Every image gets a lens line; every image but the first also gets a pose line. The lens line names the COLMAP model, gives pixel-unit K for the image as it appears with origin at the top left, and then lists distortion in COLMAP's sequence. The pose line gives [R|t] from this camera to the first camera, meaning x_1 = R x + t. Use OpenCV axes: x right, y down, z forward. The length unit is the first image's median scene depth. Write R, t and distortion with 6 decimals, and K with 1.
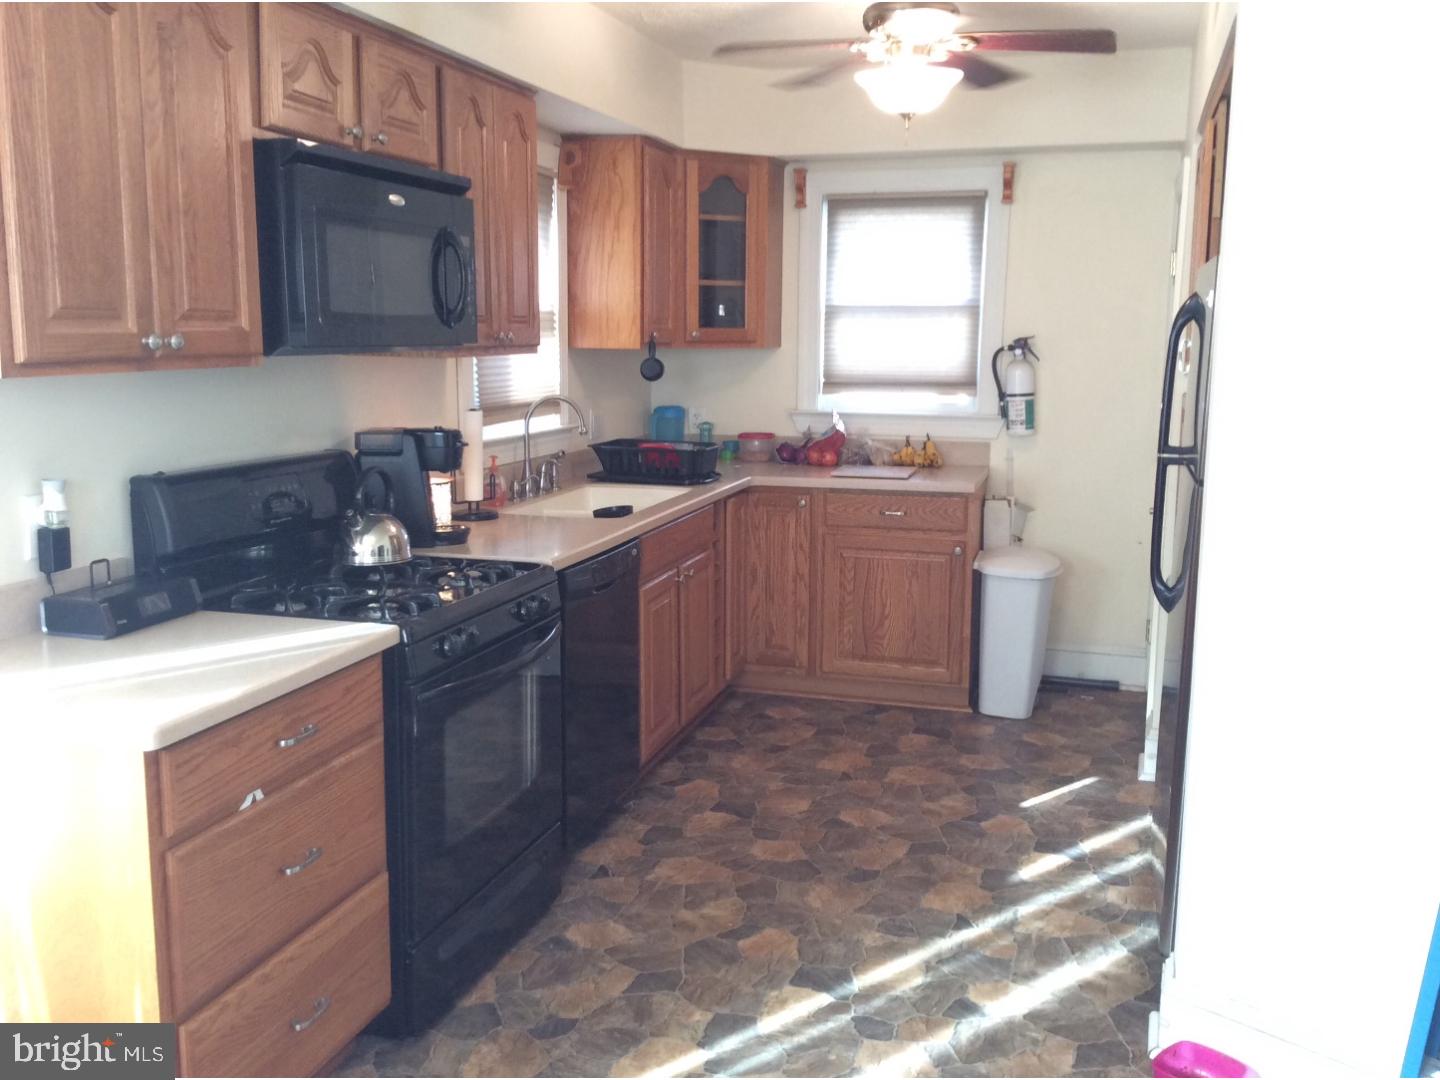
lens RADIAL K [[1360.4, 0, 700.8], [0, 1360.4, 549.6], [0, 0, 1]] dist [0.047162, 0.000000]
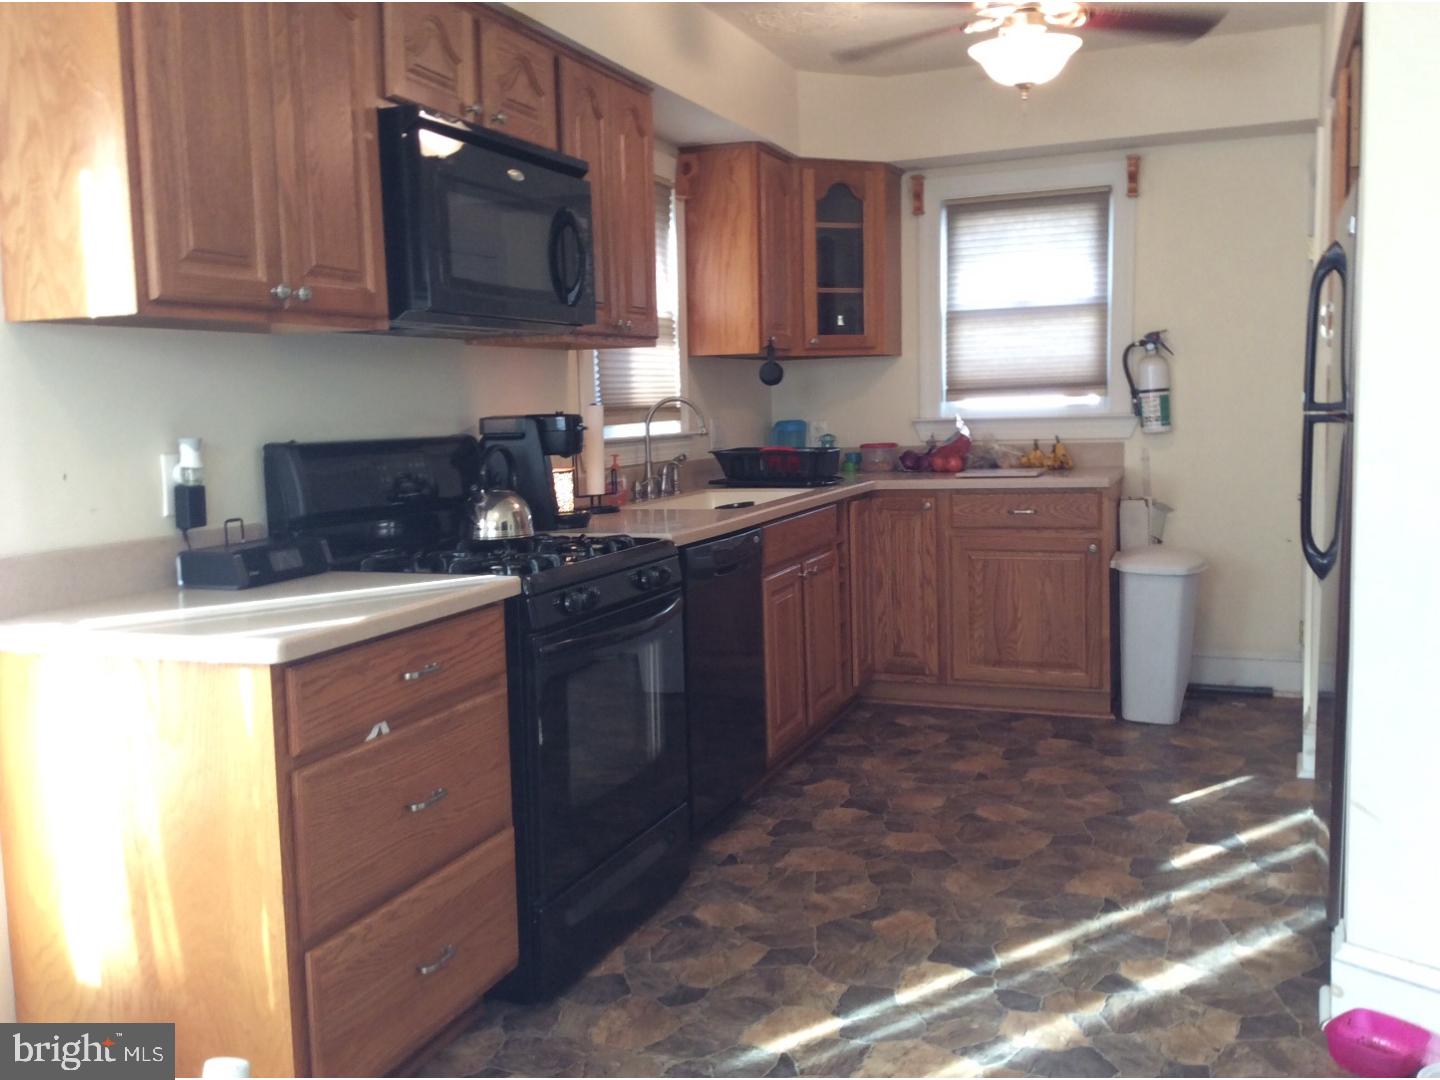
lens RADIAL K [[1360.4, 0, 705.2], [0, 1360.4, 550.2], [0, 0, 1]] dist [0.047162, 0.000000]
pose [[0.995731, -0.023896, -0.089158, 0.001545], [0.018885, 0.998216, -0.056637, 0.061765], [0.090352, 0.054711, 0.994406, 0.012669]]
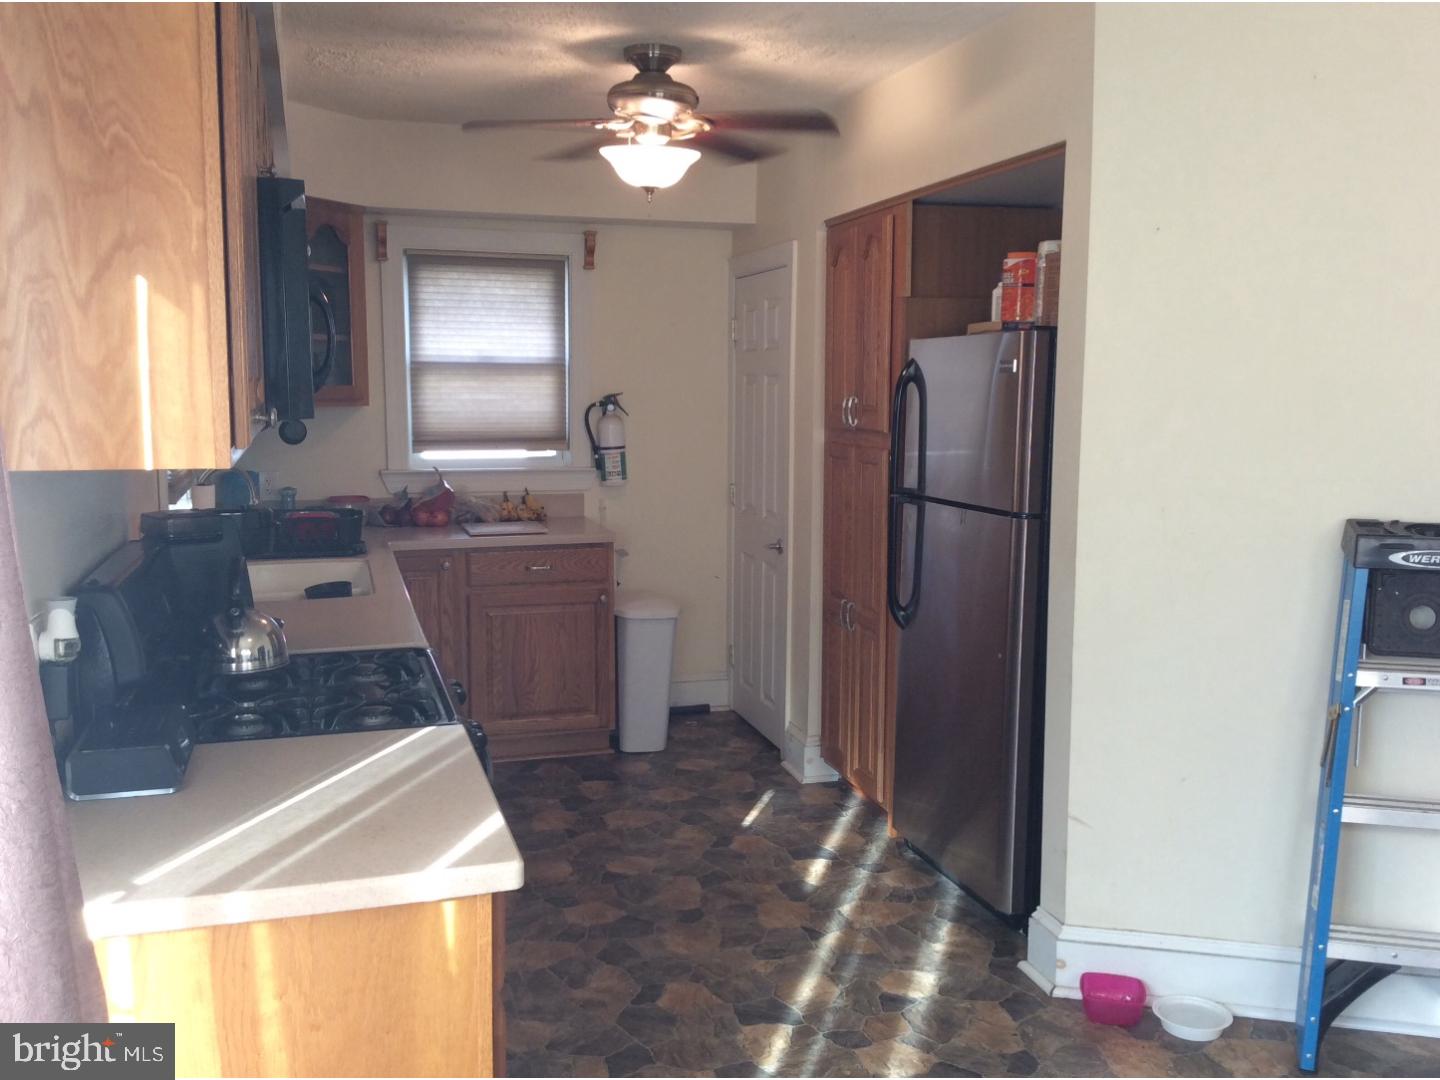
lens RADIAL K [[1360.4, 0, 729.9], [0, 1360.4, 538.7], [0, 0, 1]] dist [0.047162, 0.000000]
pose [[0.821966, -0.068730, 0.565374, -0.374722], [0.093421, 0.995517, -0.014799, -0.024040], [-0.561822, 0.064982, 0.824702, 0.101531]]
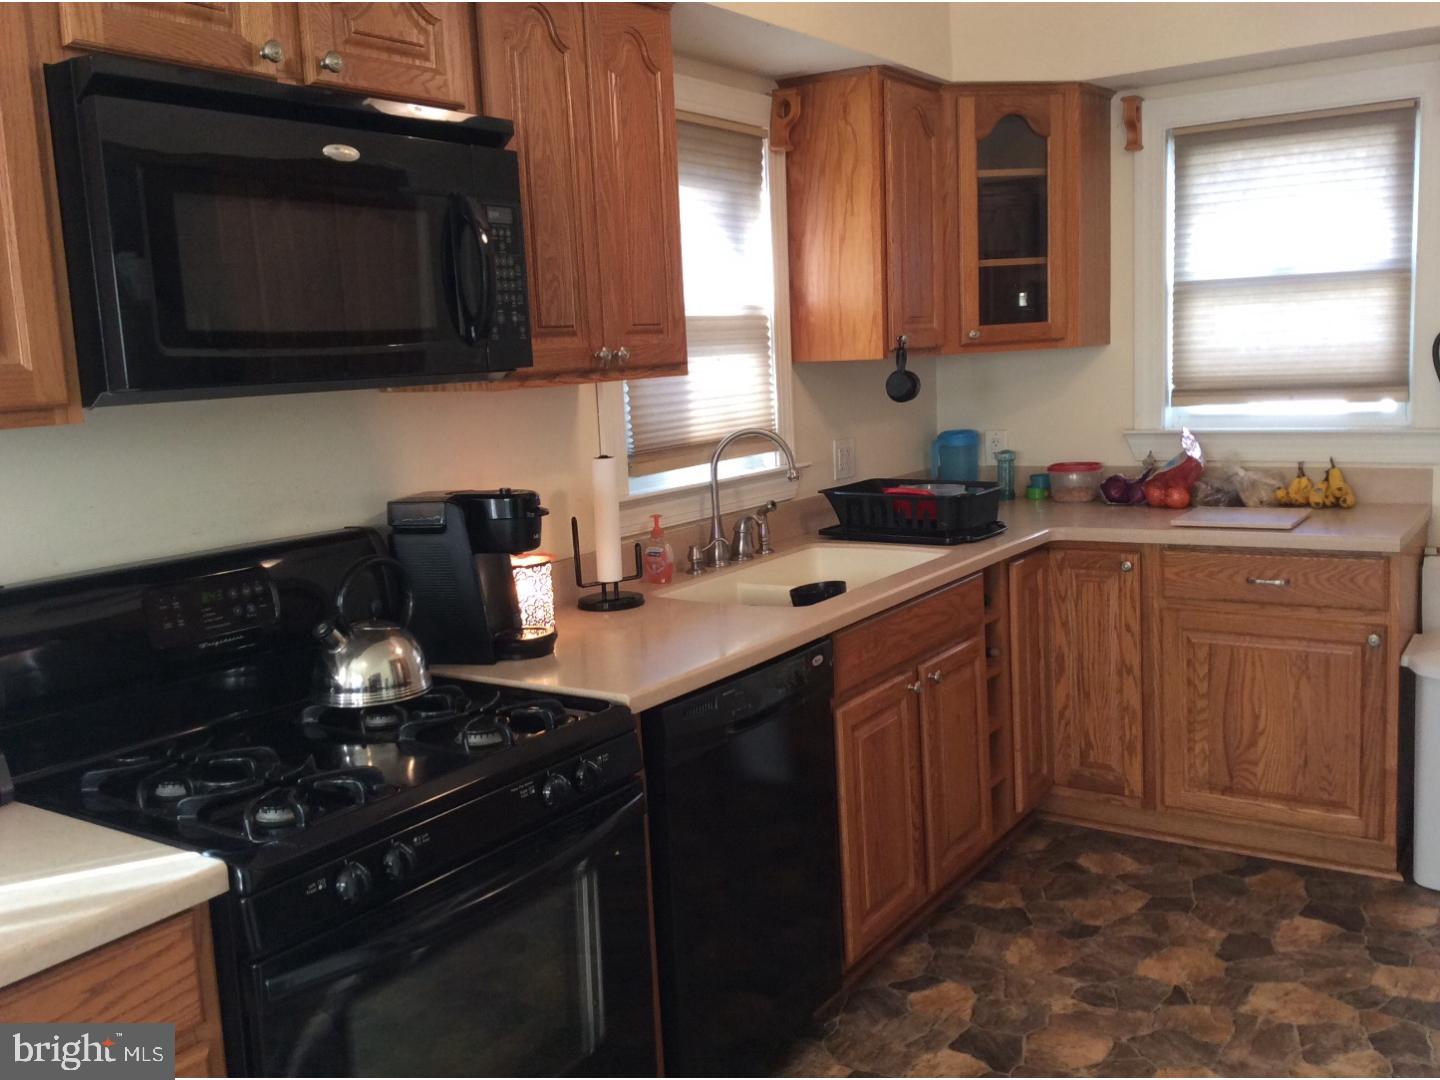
lens RADIAL K [[1360.4, 0, 720.6], [0, 1360.4, 531.1], [0, 0, 1]] dist [0.047162, 0.000000]
pose [[0.955249, -0.010697, -0.295609, 0.100666], [0.004906, 0.999781, -0.020326, -0.046909], [0.295762, 0.017966, 0.955093, 0.323356]]
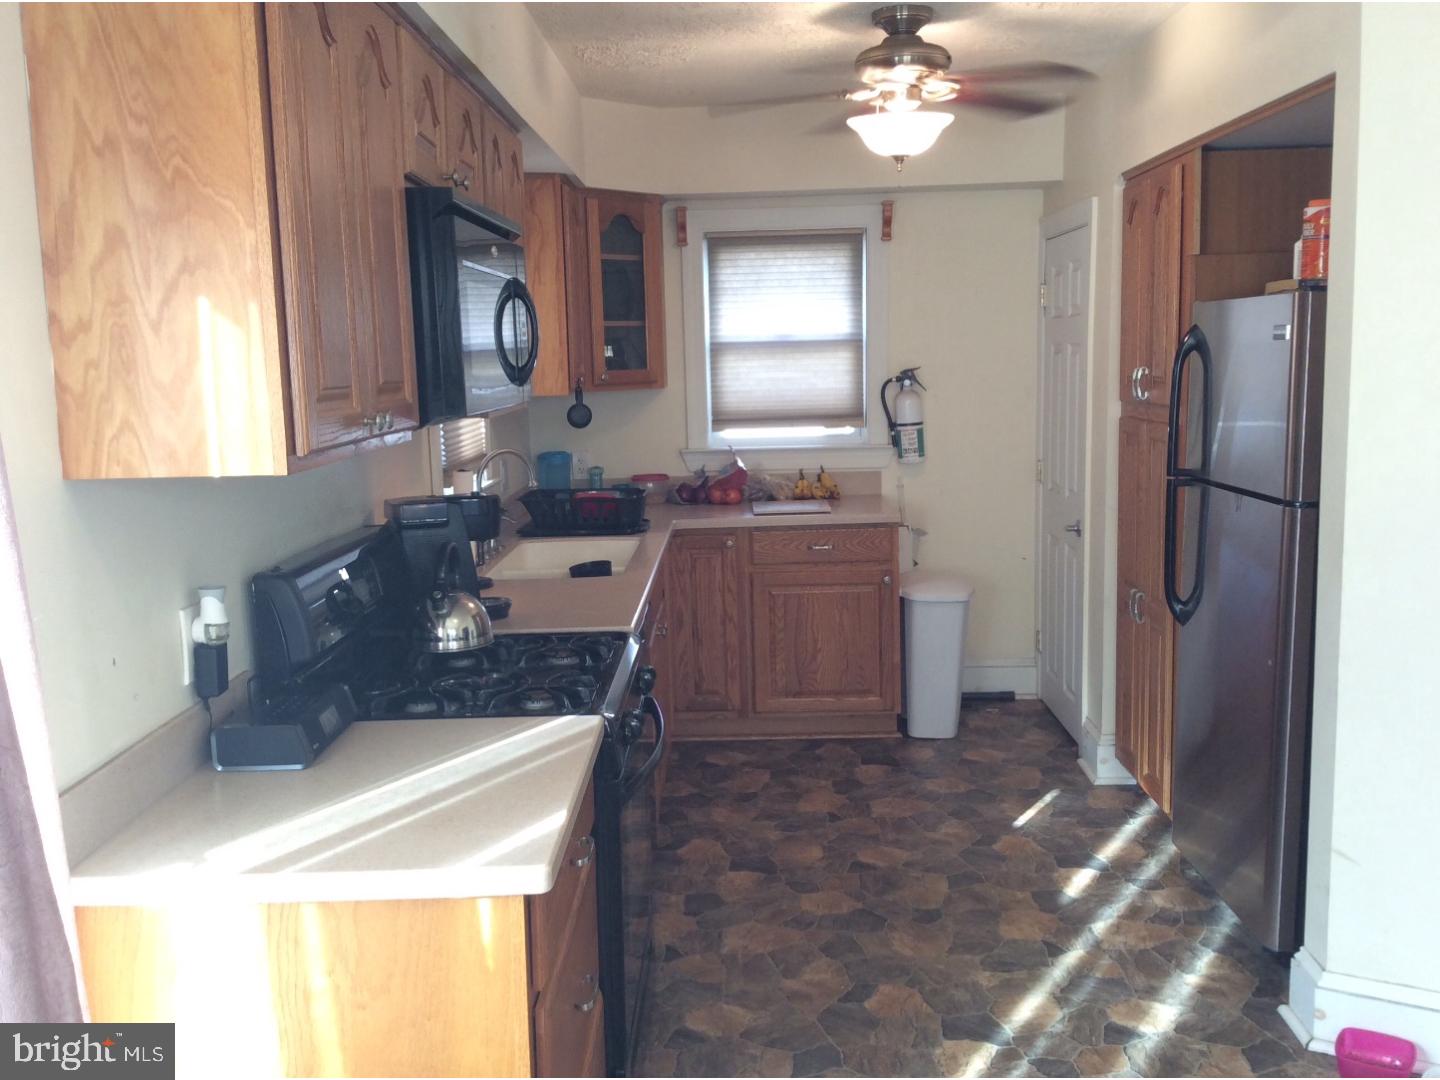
lens RADIAL K [[1360.4, 0, 716.5], [0, 1360.4, 539.7], [0, 0, 1]] dist [0.047162, 0.000000]
pose [[0.957189, -0.070400, 0.280773, -0.256897], [0.078025, 0.996822, -0.016056, -0.026795], [-0.278750, 0.037275, 0.959640, 0.068914]]
